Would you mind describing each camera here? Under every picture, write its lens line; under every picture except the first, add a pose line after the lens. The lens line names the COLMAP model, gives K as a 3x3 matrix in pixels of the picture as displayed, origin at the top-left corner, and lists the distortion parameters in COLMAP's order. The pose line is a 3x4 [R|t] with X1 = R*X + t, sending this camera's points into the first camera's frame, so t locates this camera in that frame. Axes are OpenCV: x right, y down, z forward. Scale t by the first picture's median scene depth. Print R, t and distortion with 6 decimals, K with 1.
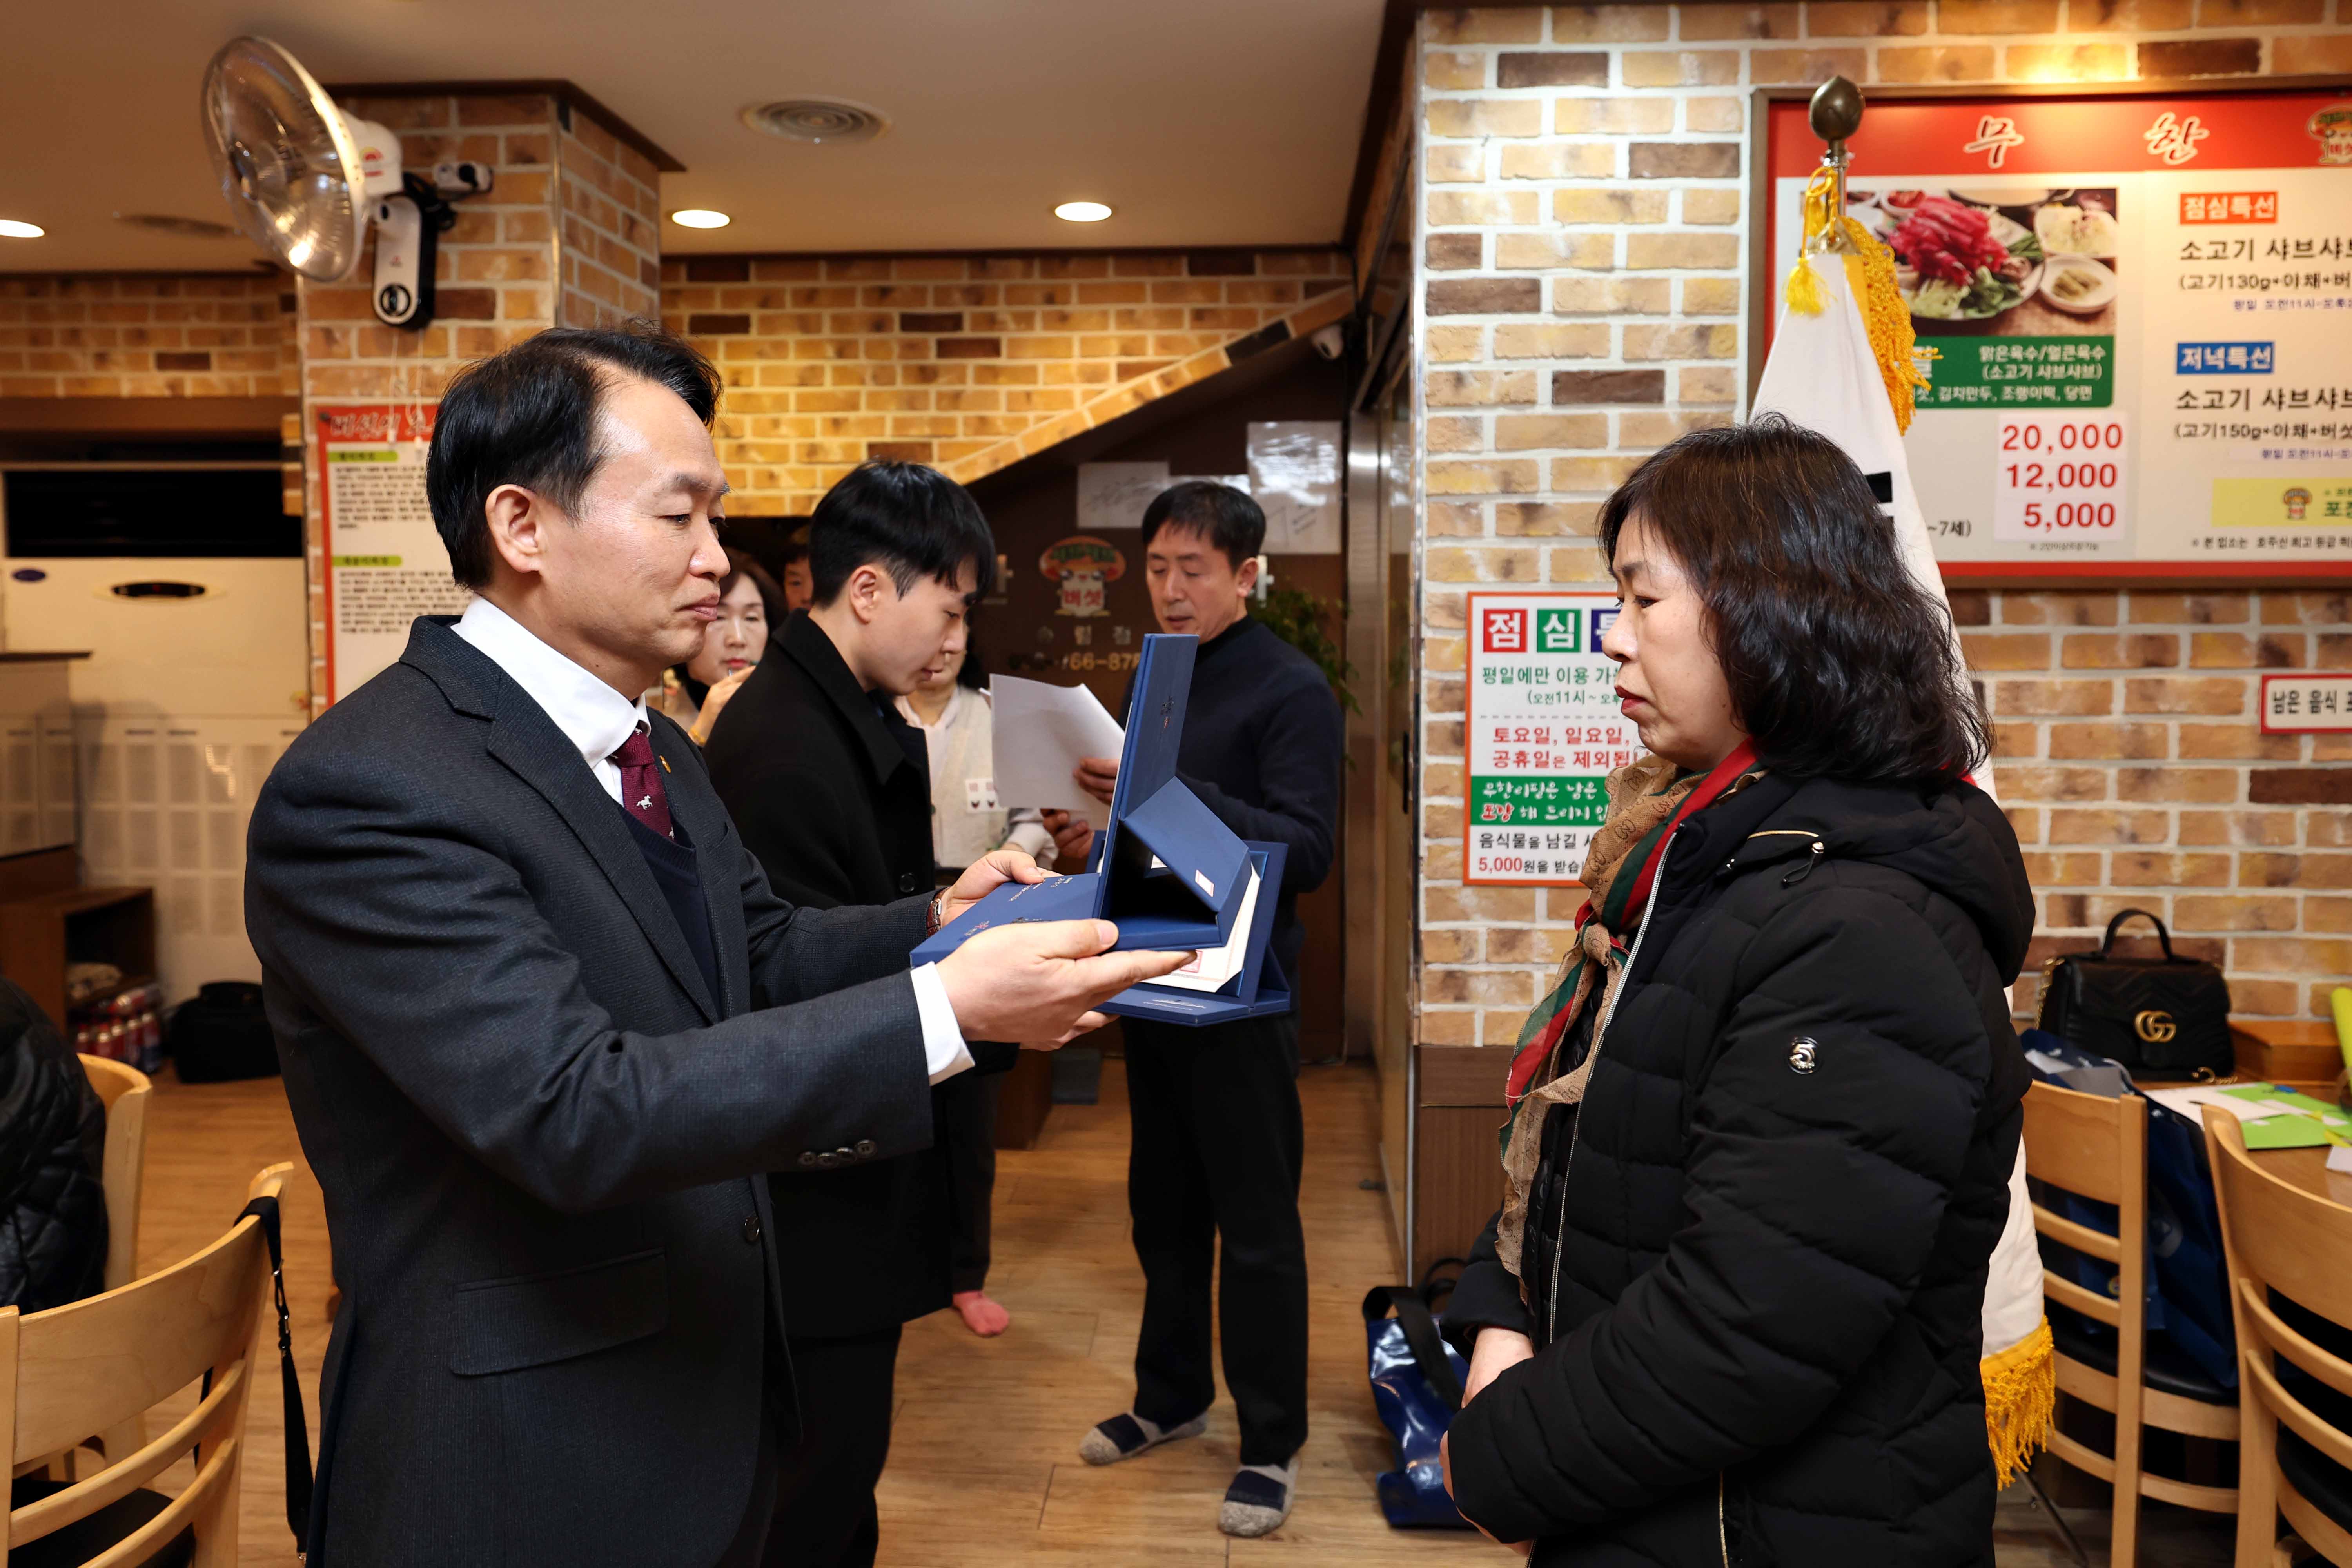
lens RADIAL K [[1401.9, 0, 1150.8], [0, 1401.9, 707.7], [0, 0, 1]] dist [-0.011180, 0.010706]
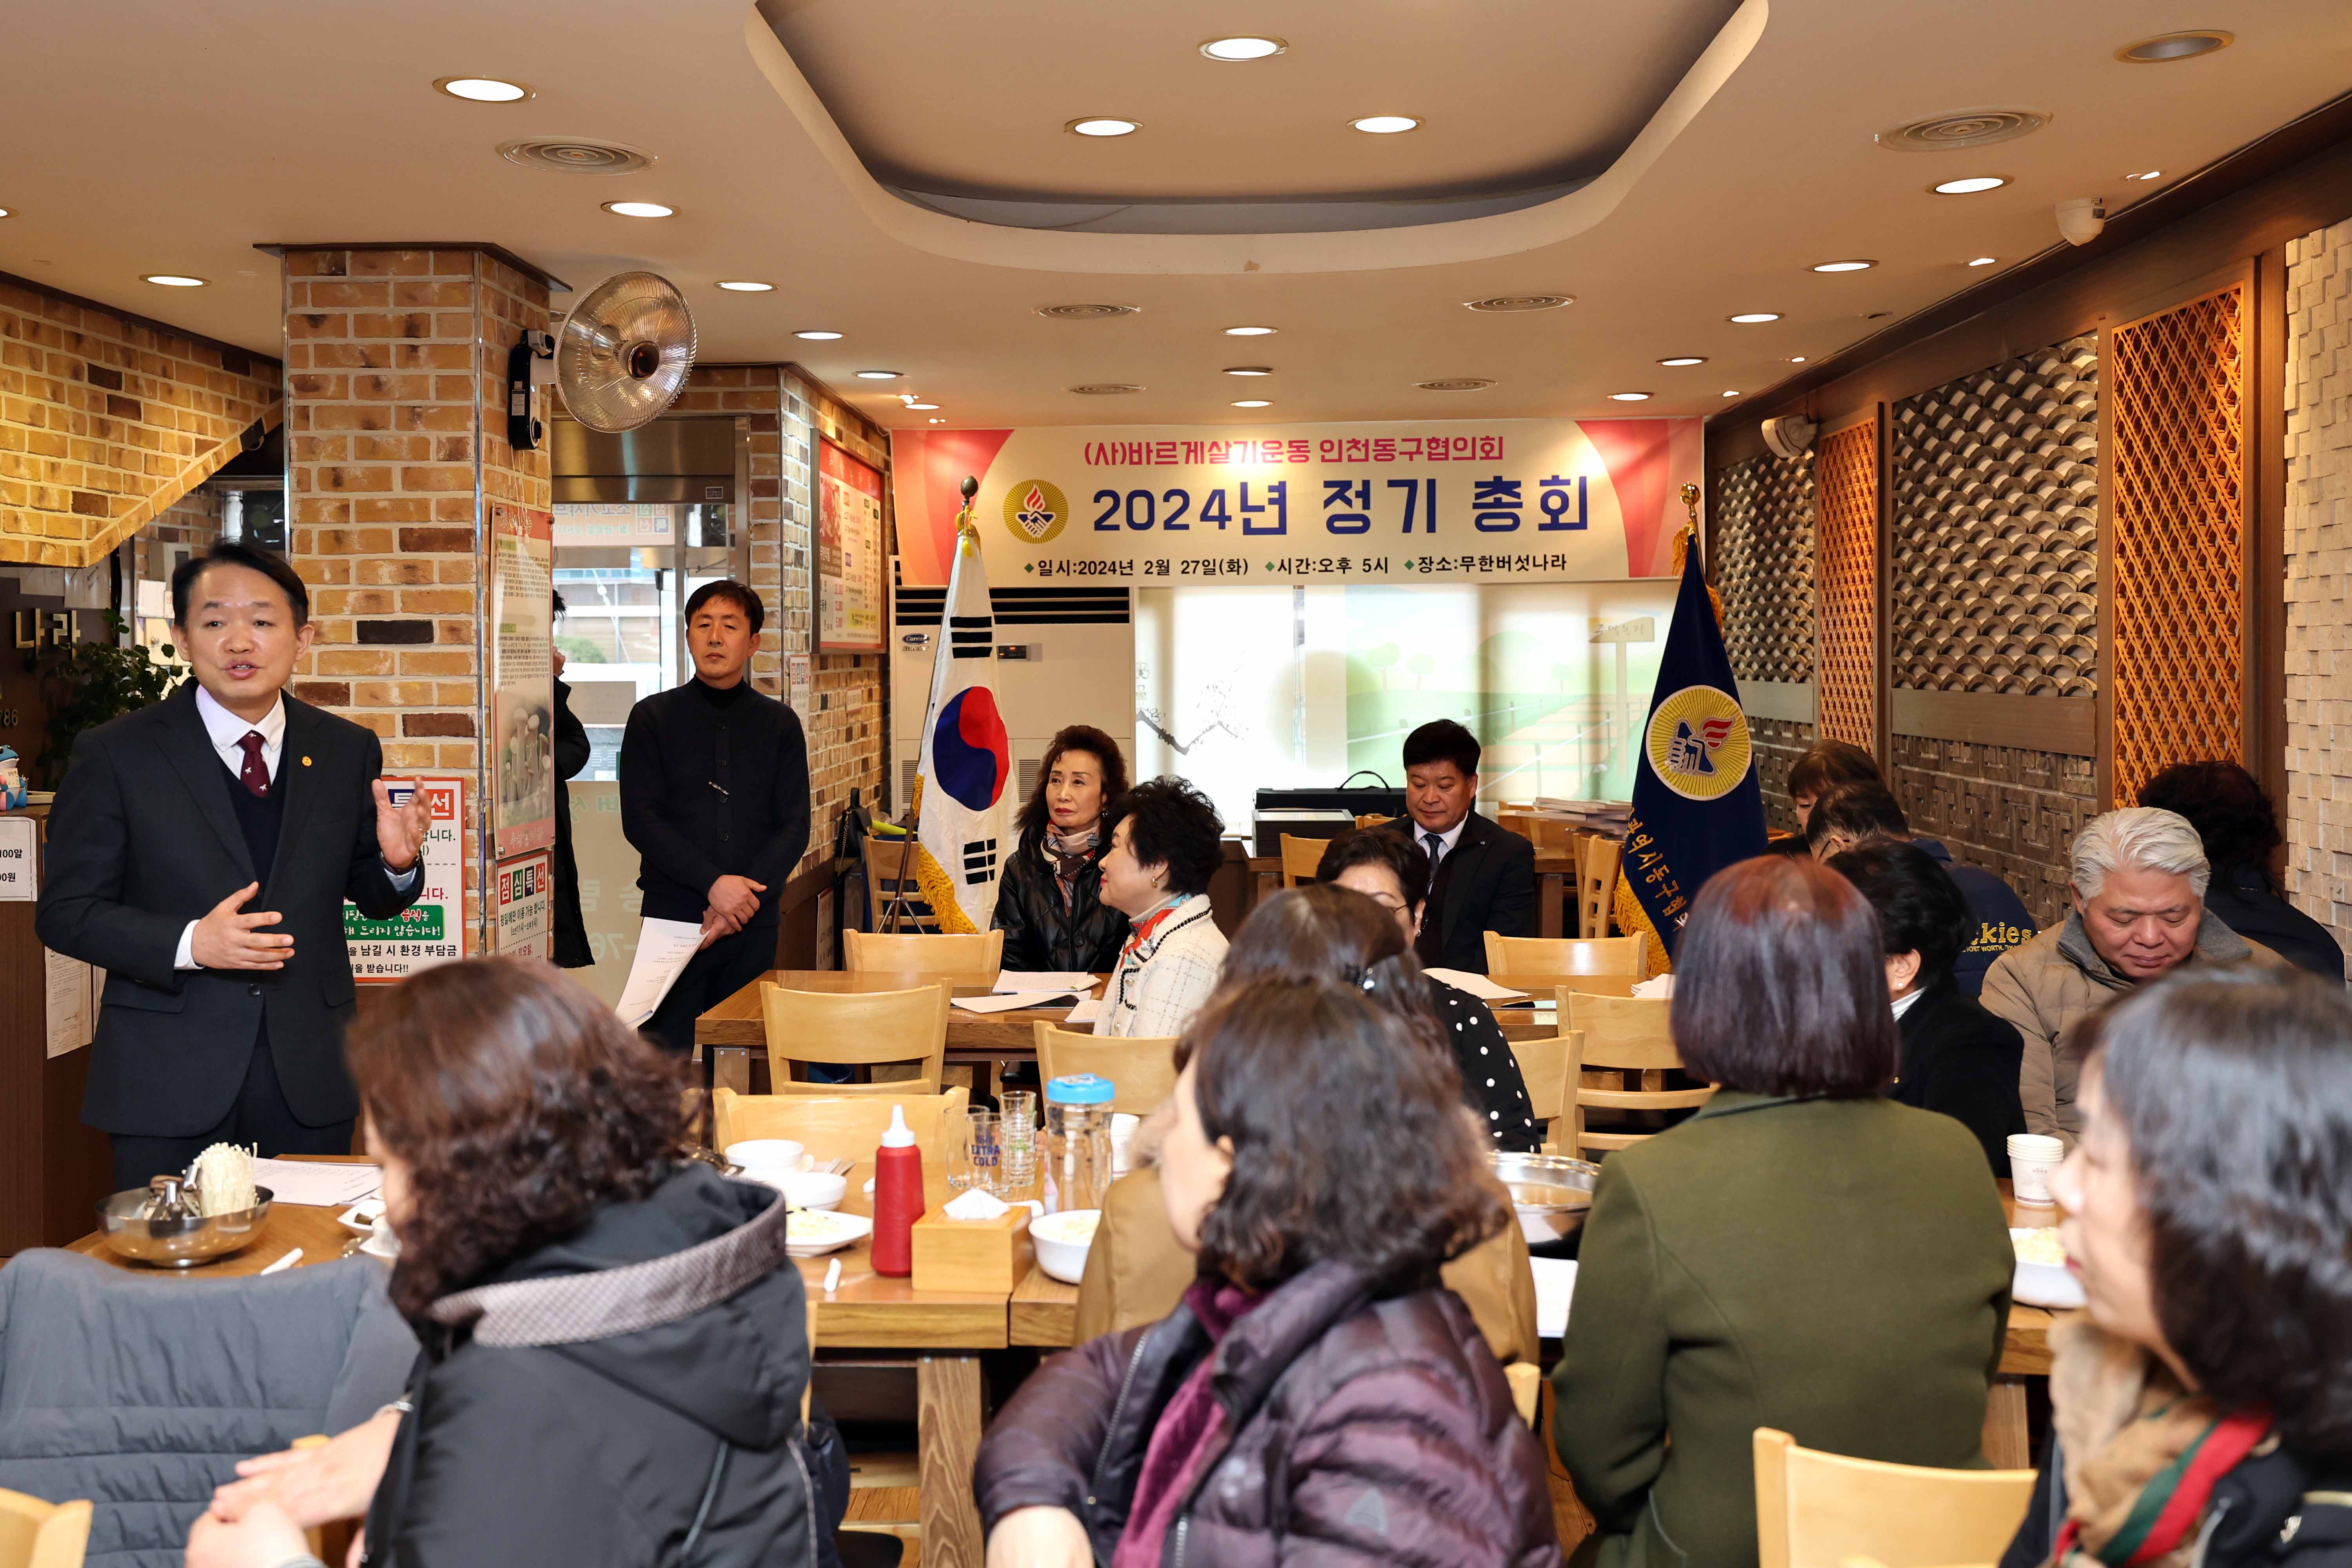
lens RADIAL K [[2291.8, 0, 1047.7], [0, 2291.8, 700.9], [0, 0, 1]] dist [-0.022993, 0.000000]
pose [[0.022169, -0.018155, 0.999589, -2.789833], [0.069319, 0.997457, 0.016579, -0.040951], [-0.997348, 0.068923, 0.023371, 0.487460]]
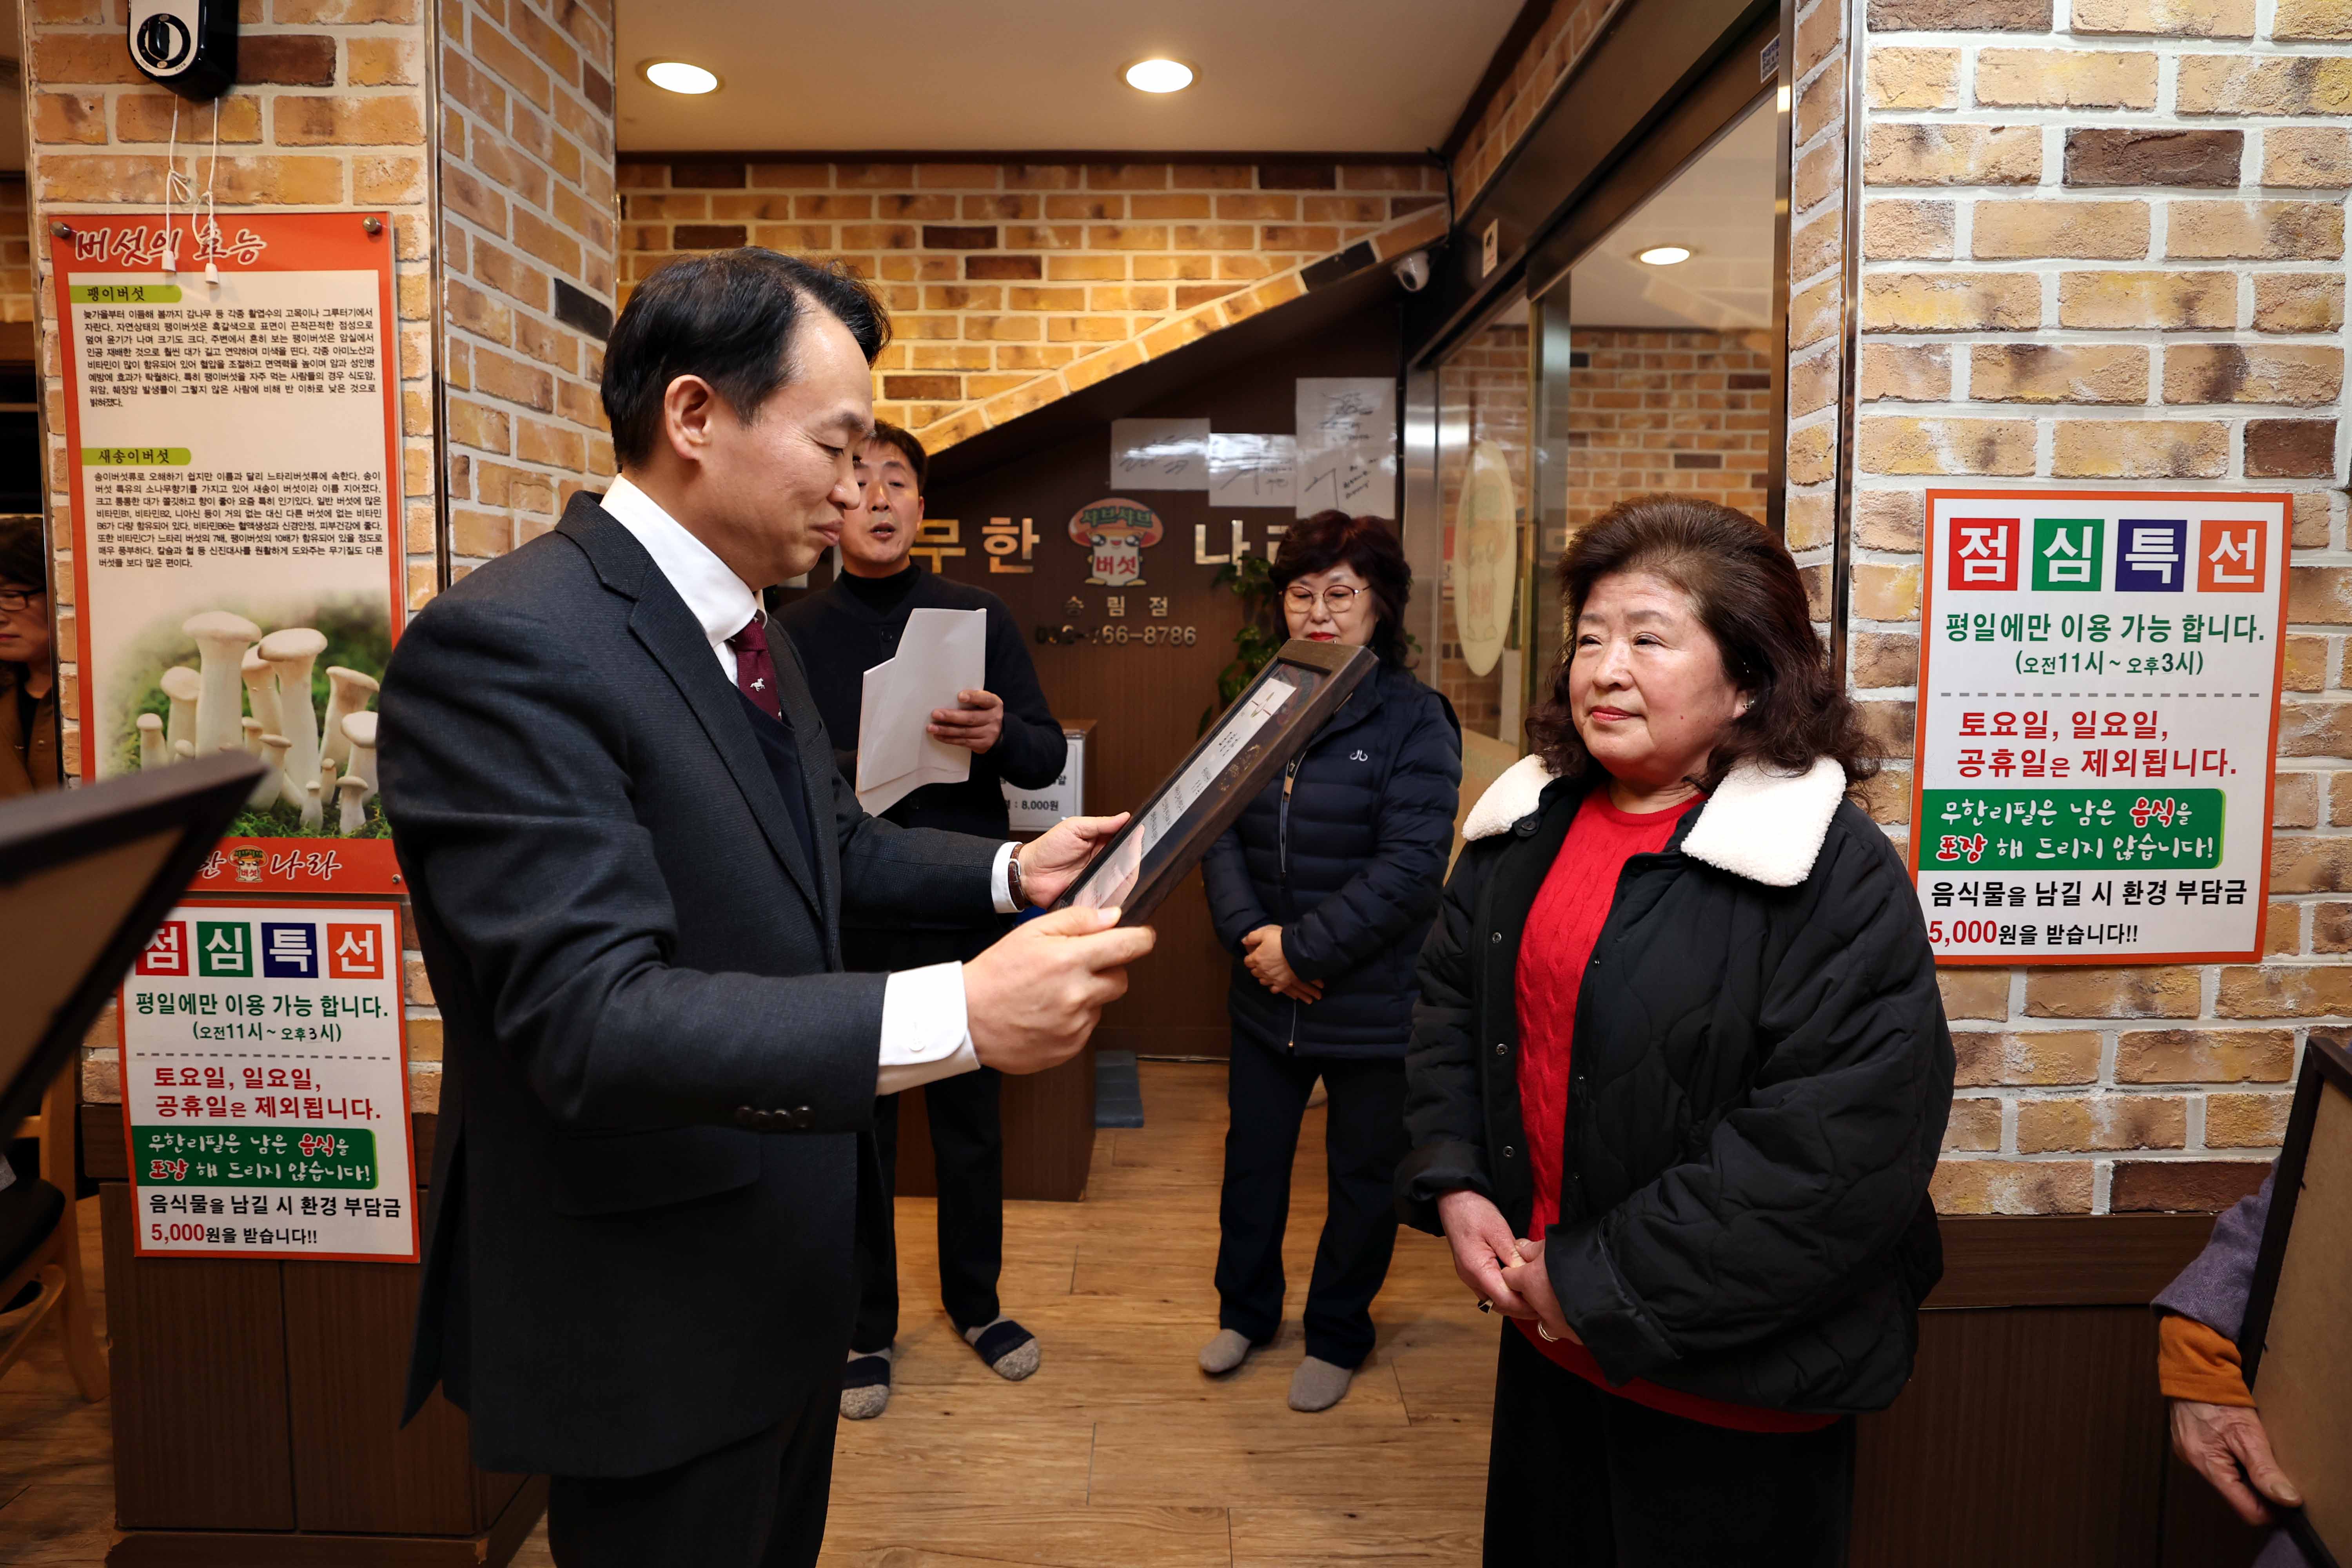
lens RADIAL K [[1166.9, 0, 1175.0], [0, 1166.9, 700.0], [0, 0, 1]] dist [-0.034349, 0.014095]
pose [[0.997930, -0.000499, 0.064311, -0.111514], [-0.000190, 0.999943, 0.010700, 0.002971], [-0.064312, -0.010690, 0.997873, 0.435766]]
